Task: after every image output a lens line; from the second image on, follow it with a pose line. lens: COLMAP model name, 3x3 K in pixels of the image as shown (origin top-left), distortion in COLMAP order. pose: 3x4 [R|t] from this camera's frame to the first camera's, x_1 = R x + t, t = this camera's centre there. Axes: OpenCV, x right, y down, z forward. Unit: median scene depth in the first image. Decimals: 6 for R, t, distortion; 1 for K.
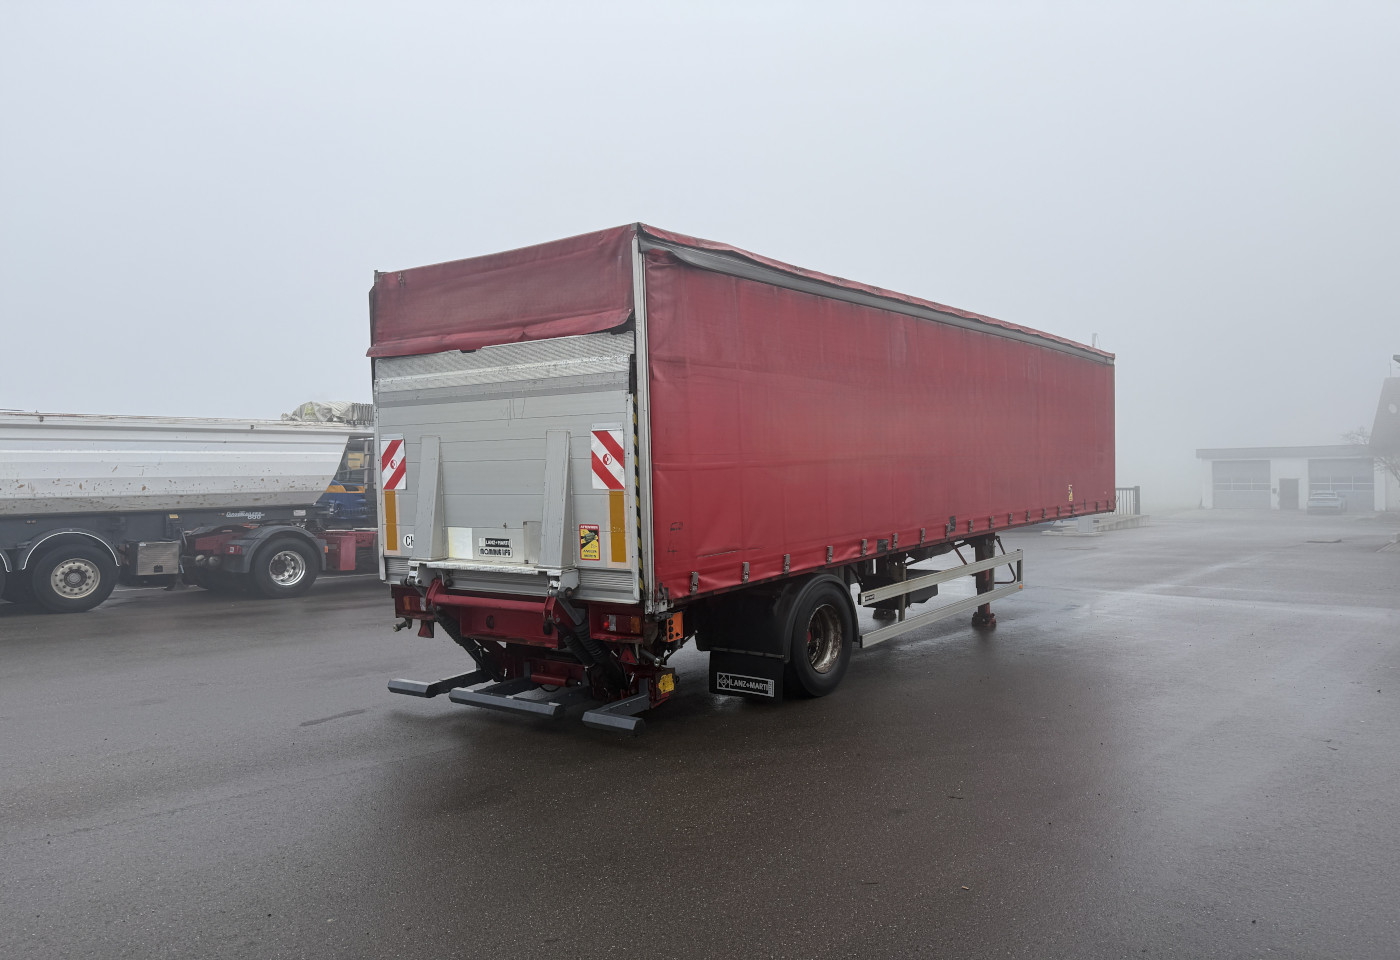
lens RADIAL K [[984.8, 0, 620.7], [0, 984.8, 483.0], [0, 0, 1]] dist [0.114738, -0.001426]
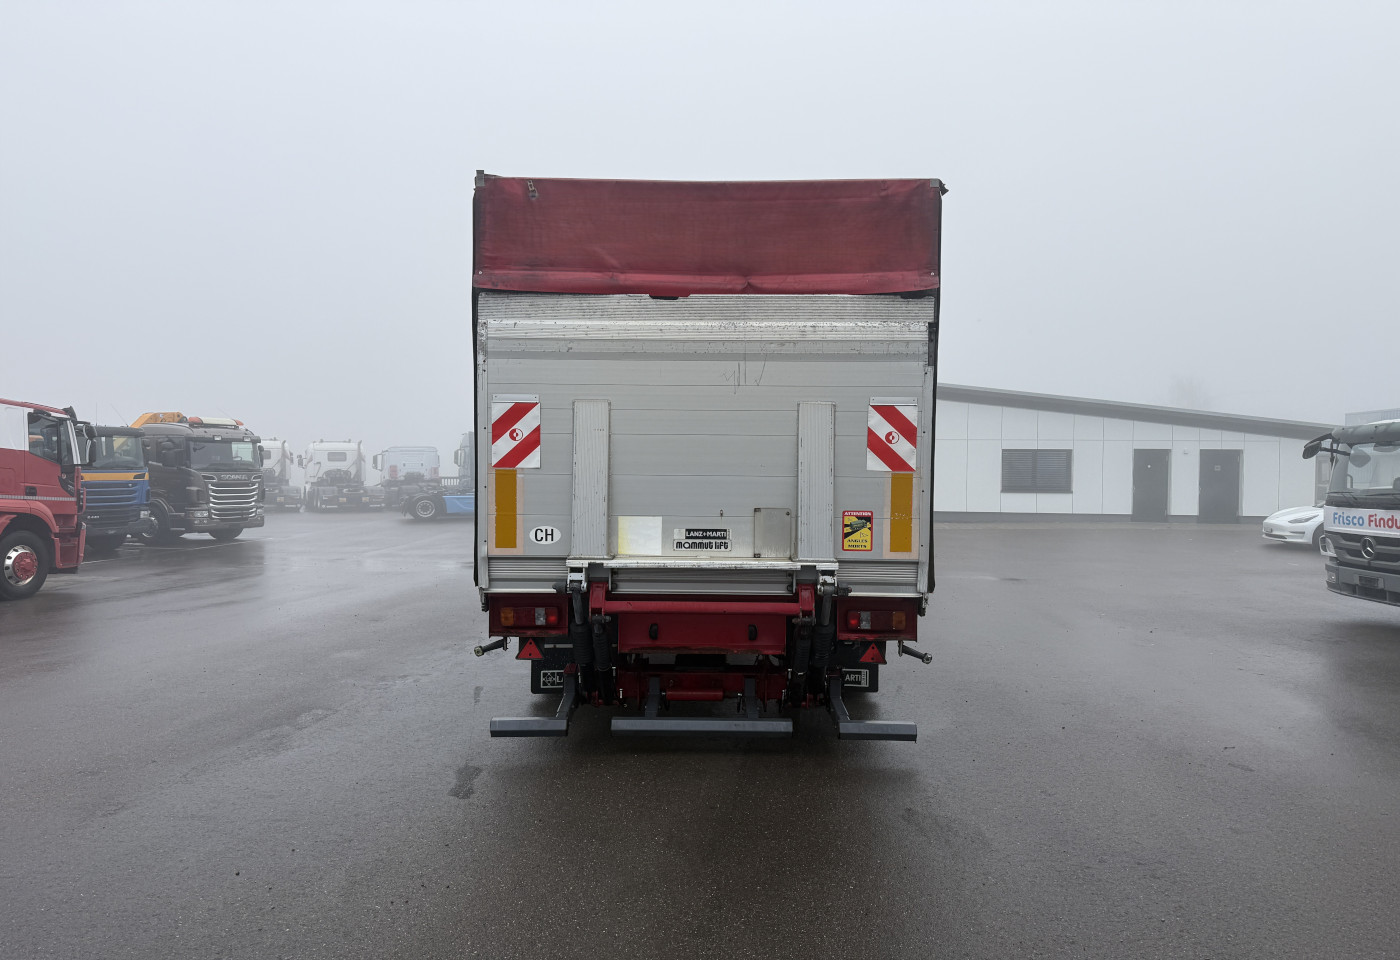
lens RADIAL K [[984.8, 0, 620.7], [0, 984.8, 483.0], [0, 0, 1]] dist [0.114738, -0.001426]
pose [[0.801960, 0.004885, 0.597358, -0.685254], [-0.014532, 0.999830, 0.011332, 0.009514], [-0.597201, -0.017768, 0.801895, 0.385789]]
